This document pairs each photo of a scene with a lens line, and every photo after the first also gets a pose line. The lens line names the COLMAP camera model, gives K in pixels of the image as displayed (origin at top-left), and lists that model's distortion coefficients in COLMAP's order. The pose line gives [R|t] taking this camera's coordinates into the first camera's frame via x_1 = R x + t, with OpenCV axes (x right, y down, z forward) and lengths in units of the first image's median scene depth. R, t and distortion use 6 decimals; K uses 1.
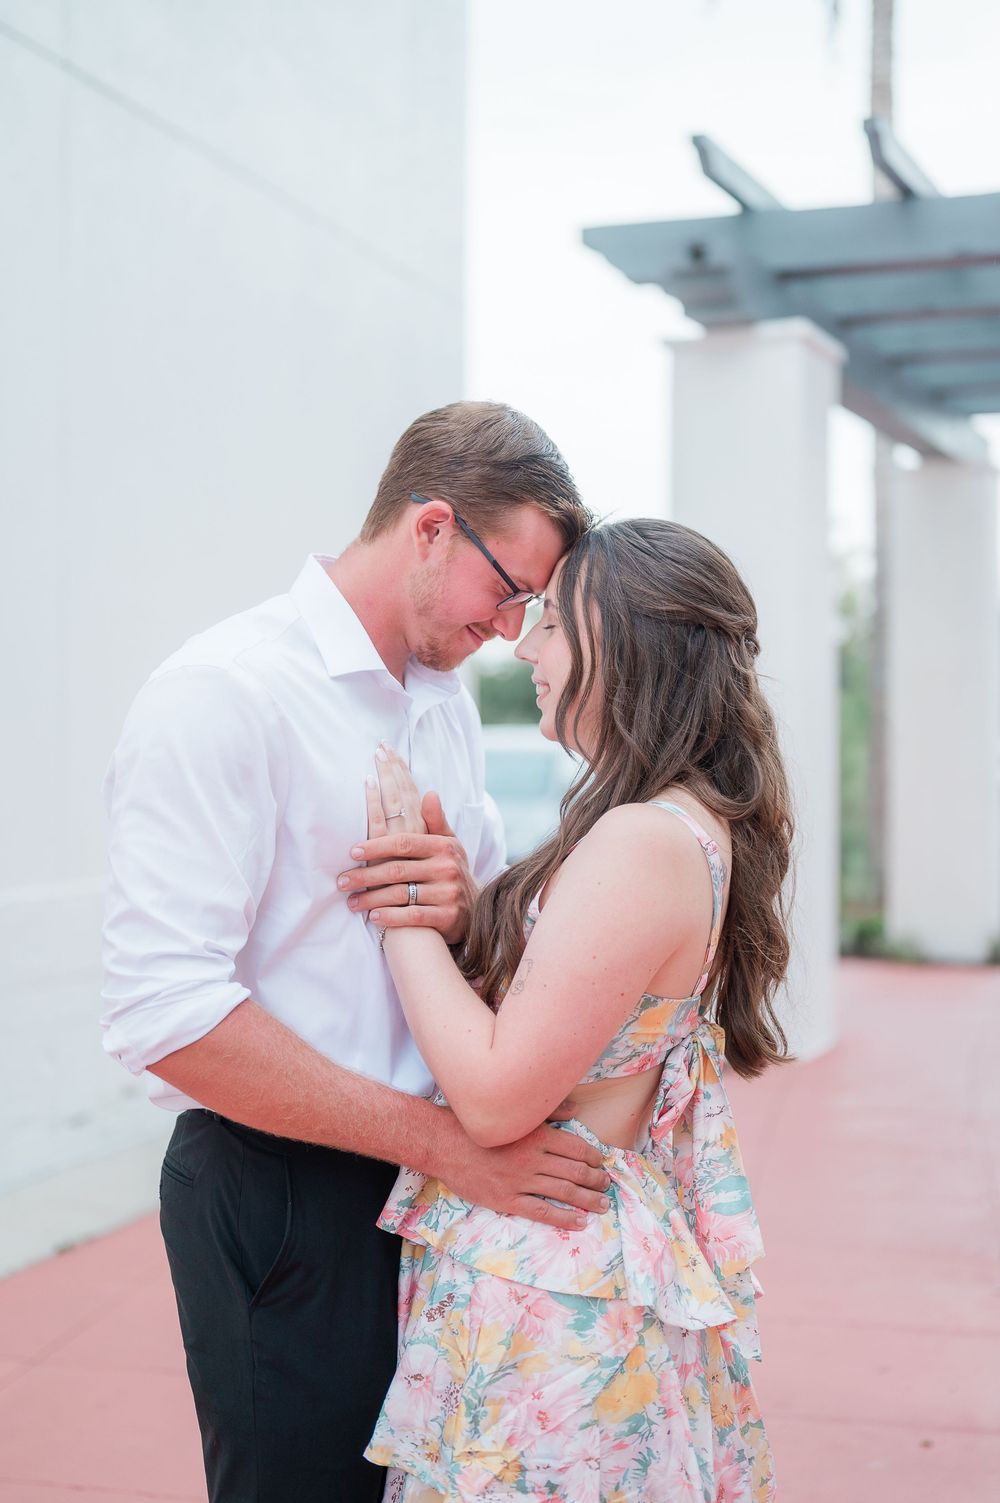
lens RADIAL K [[2153.9, 0, 500.0], [0, 2153.9, 751.5], [0, 0, 1]] dist [0.013111, 0.029309]
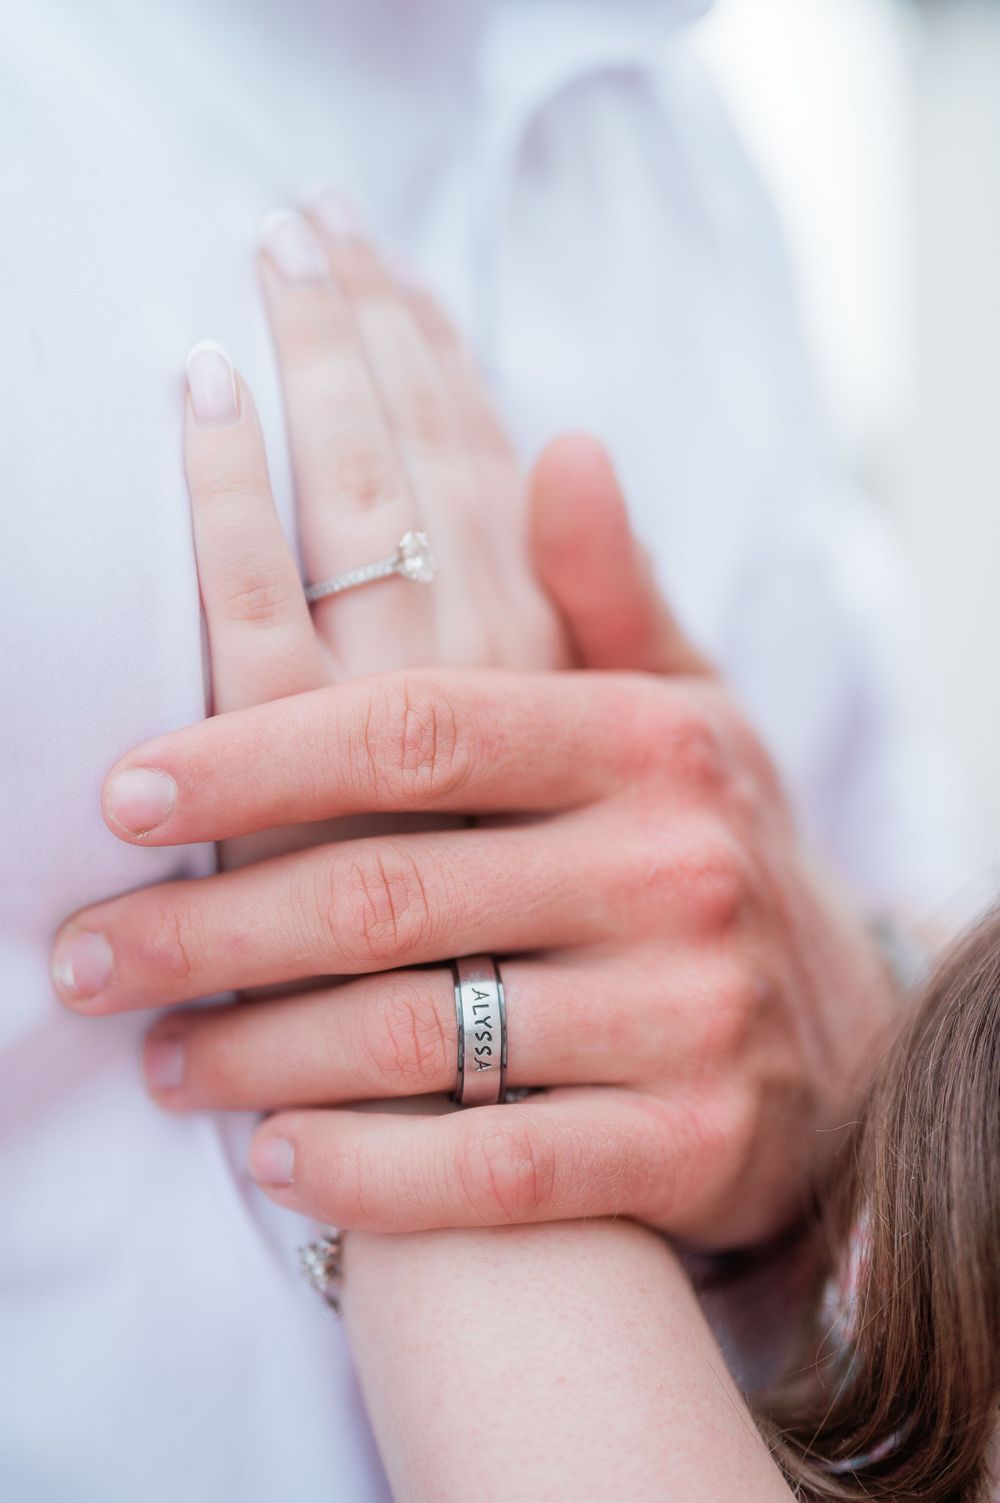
lens RADIAL K [[2153.9, 0, 500.0], [0, 2153.9, 751.5], [0, 0, 1]] dist [0.013111, 0.029309]
pose [[0.990895, -0.035248, -0.129938, -0.016222], [0.044455, 0.996650, 0.068647, 0.032586], [0.127083, -0.073798, 0.989143, 0.829159]]
